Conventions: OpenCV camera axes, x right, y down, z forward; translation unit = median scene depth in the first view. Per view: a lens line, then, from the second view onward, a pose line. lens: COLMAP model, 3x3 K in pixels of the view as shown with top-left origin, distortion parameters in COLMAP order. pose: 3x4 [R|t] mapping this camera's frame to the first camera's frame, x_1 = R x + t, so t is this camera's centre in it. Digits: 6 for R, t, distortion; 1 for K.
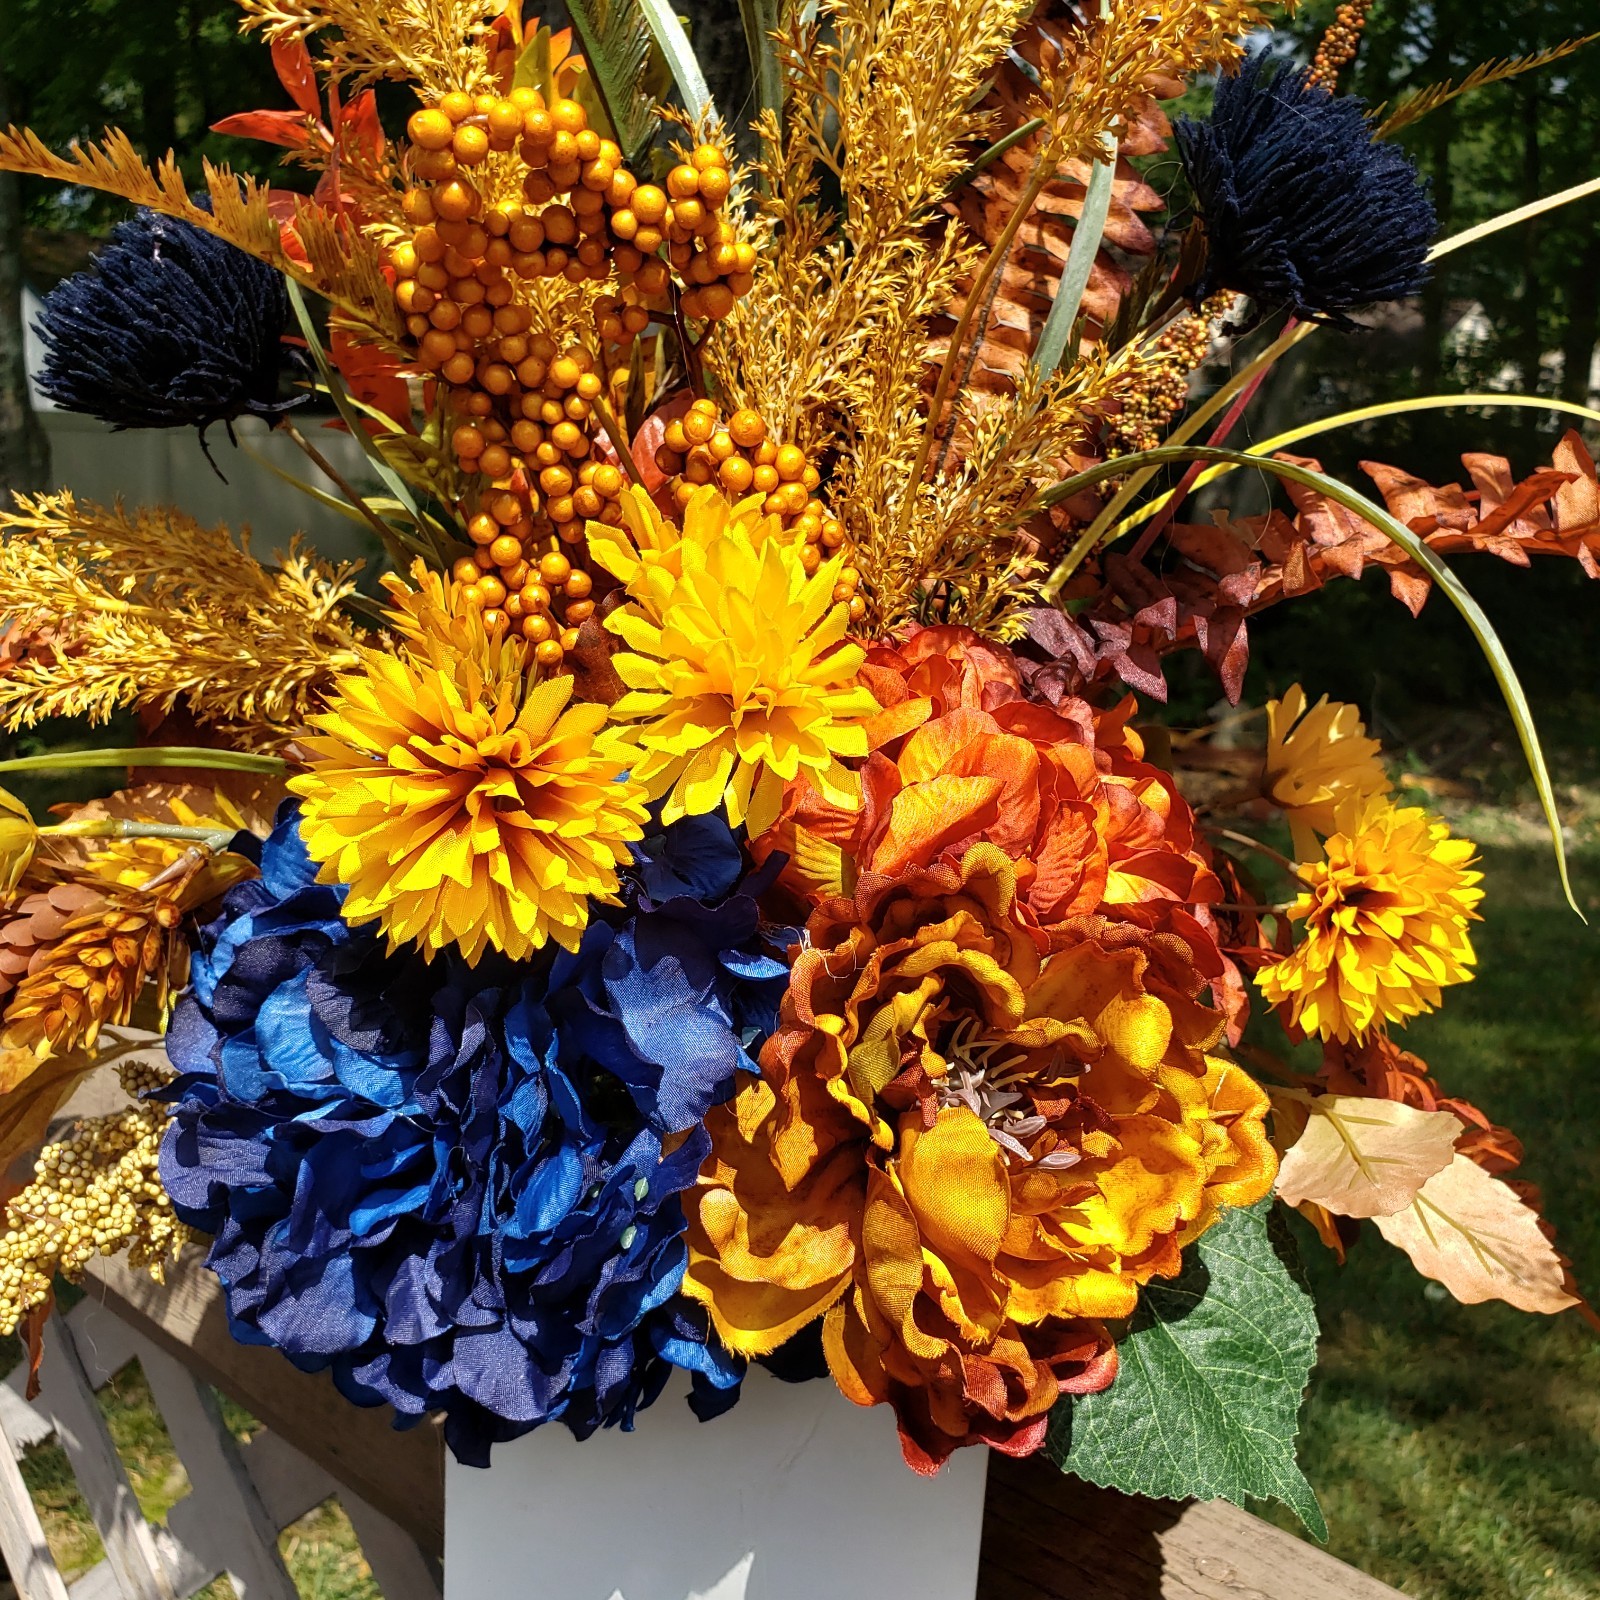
lens RADIAL K [[1595.2, 0, 800.0], [0, 1595.2, 800.0], [0, 0, 1]] dist [0.136241, -0.460098]
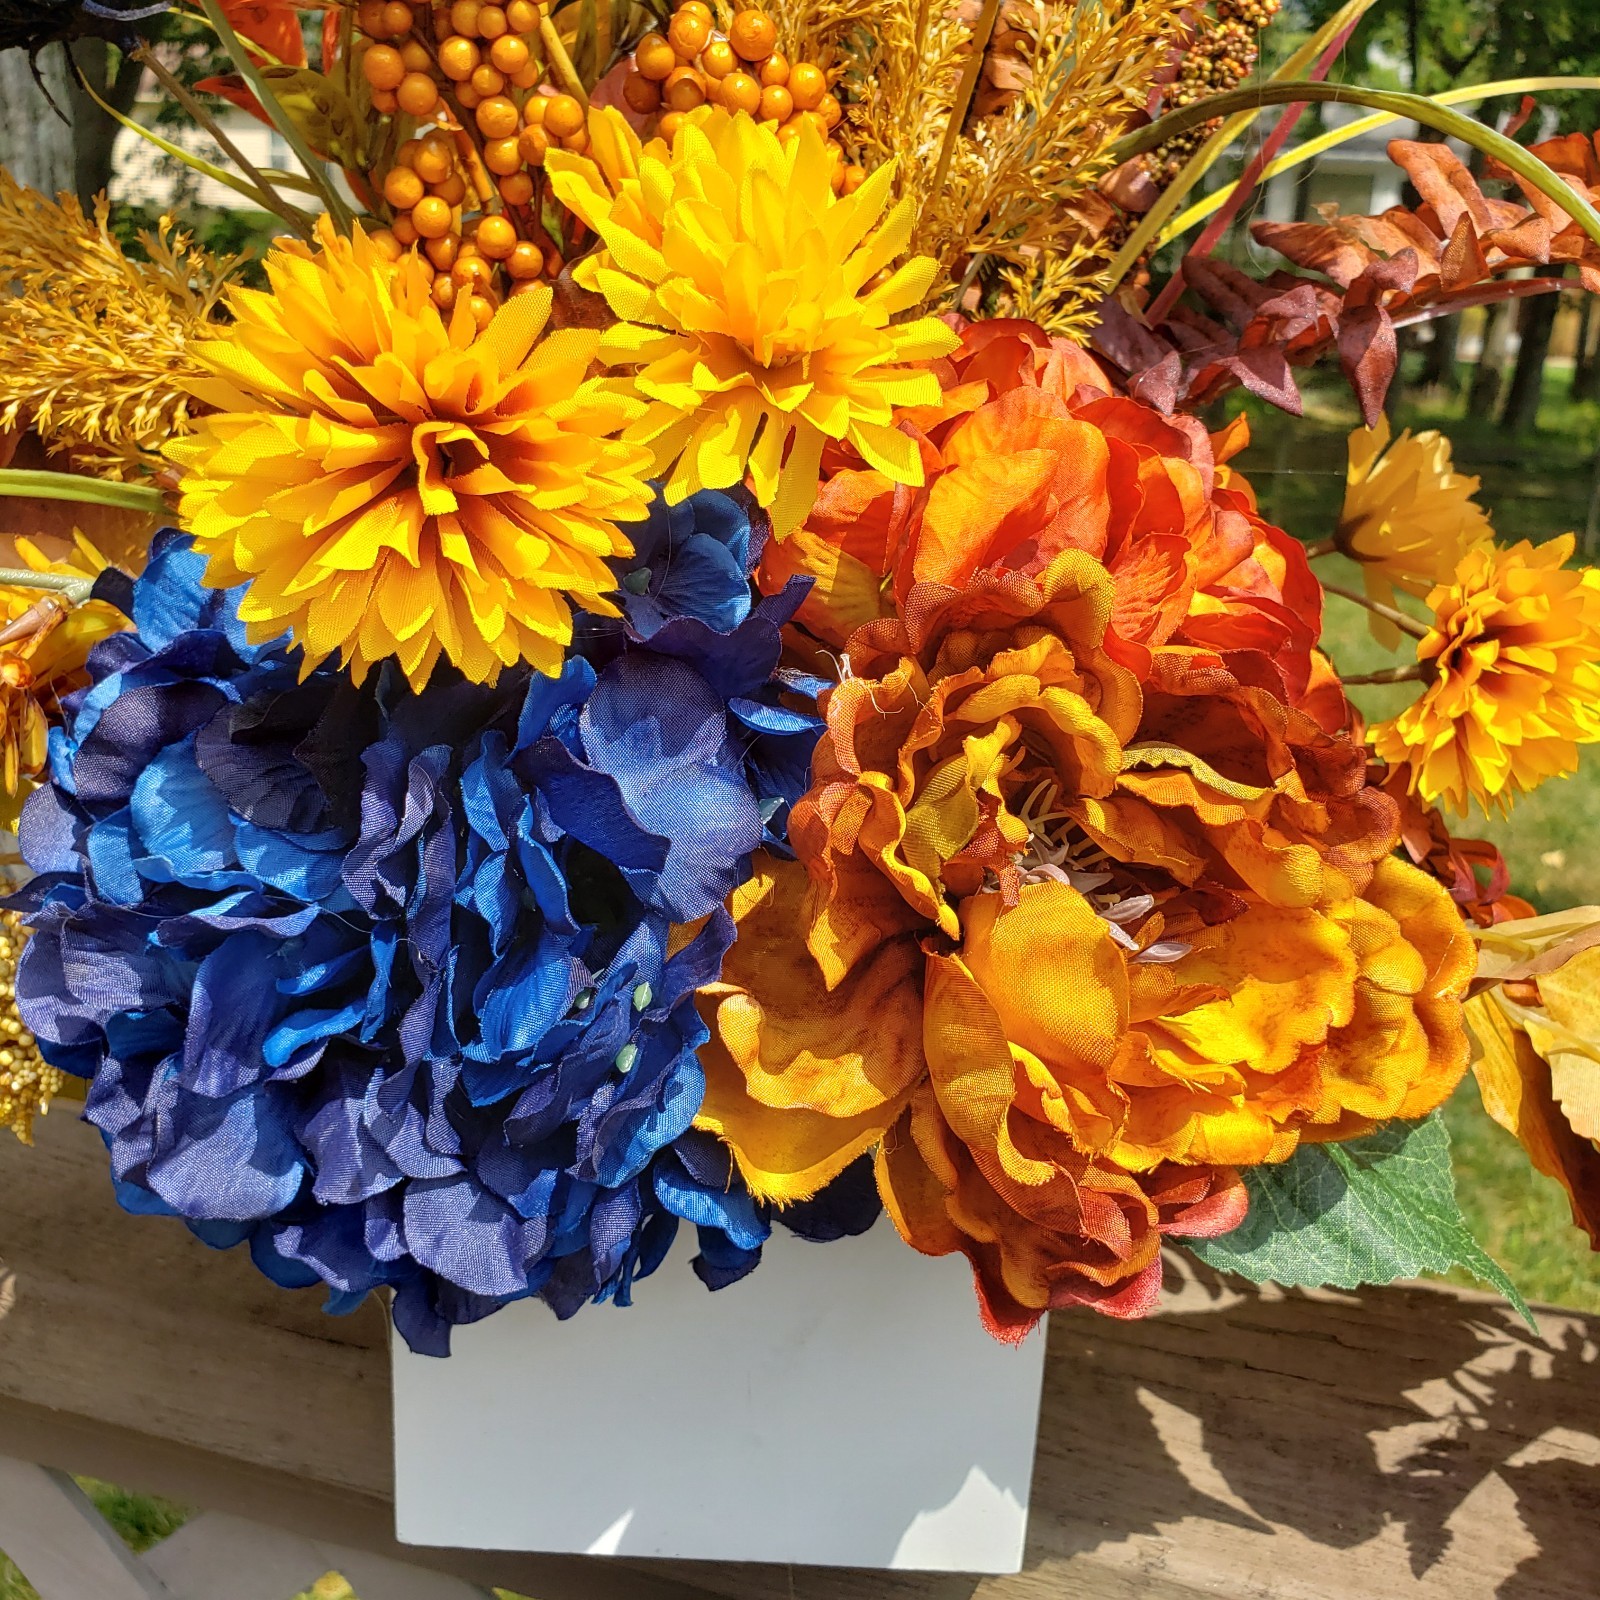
lens RADIAL K [[1631.6, 0, 810.6], [0, 1631.6, 768.0], [0, 0, 1]] dist [0.129482, -0.370046]
pose [[0.998564, -0.020115, 0.049658, -0.048528], [0.017419, 0.998381, 0.054140, 0.079590], [-0.050667, -0.053197, 0.997298, 0.182920]]
